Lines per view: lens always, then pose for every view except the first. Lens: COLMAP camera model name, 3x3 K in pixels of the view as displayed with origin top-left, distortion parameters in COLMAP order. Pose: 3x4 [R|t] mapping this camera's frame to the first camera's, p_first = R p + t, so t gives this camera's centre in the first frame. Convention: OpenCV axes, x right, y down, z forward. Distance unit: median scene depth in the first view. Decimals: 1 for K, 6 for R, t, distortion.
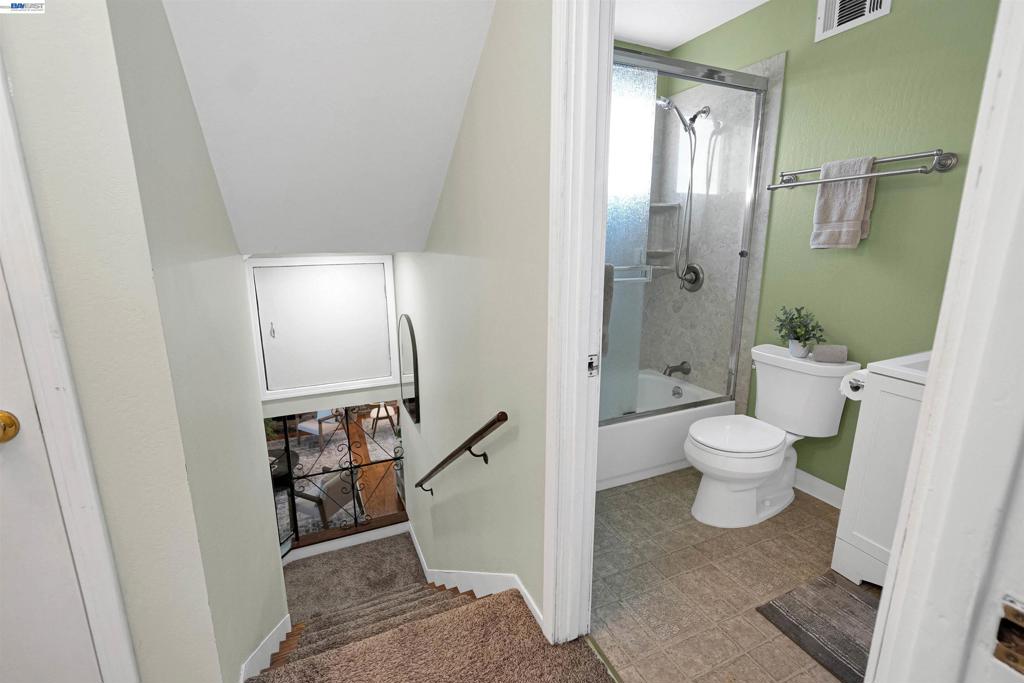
lens RADIAL K [[437.1, 0, 524.4], [0, 437.1, 334.6], [0, 0, 1]] dist [-0.003087, 0.000627]
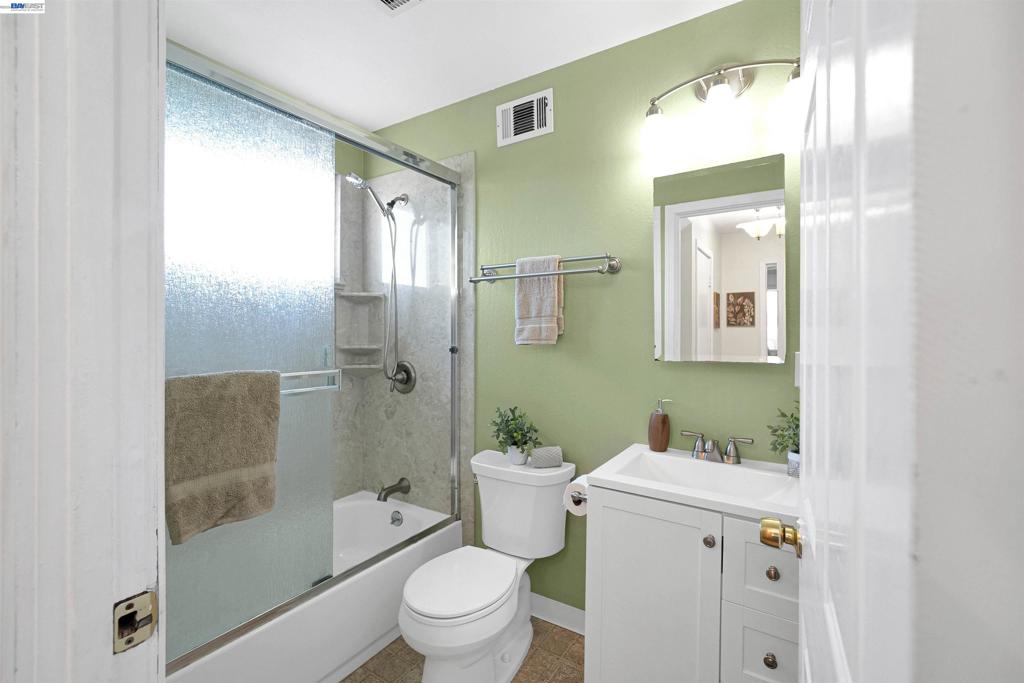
lens RADIAL K [[437.1, 0, 524.4], [0, 437.1, 334.6], [0, 0, 1]] dist [-0.003087, 0.000627]
pose [[0.829062, -0.001009, 0.559156, 0.128127], [0.115857, 0.978607, -0.170016, -0.049658], [-0.547023, 0.205736, 0.811442, 0.197913]]
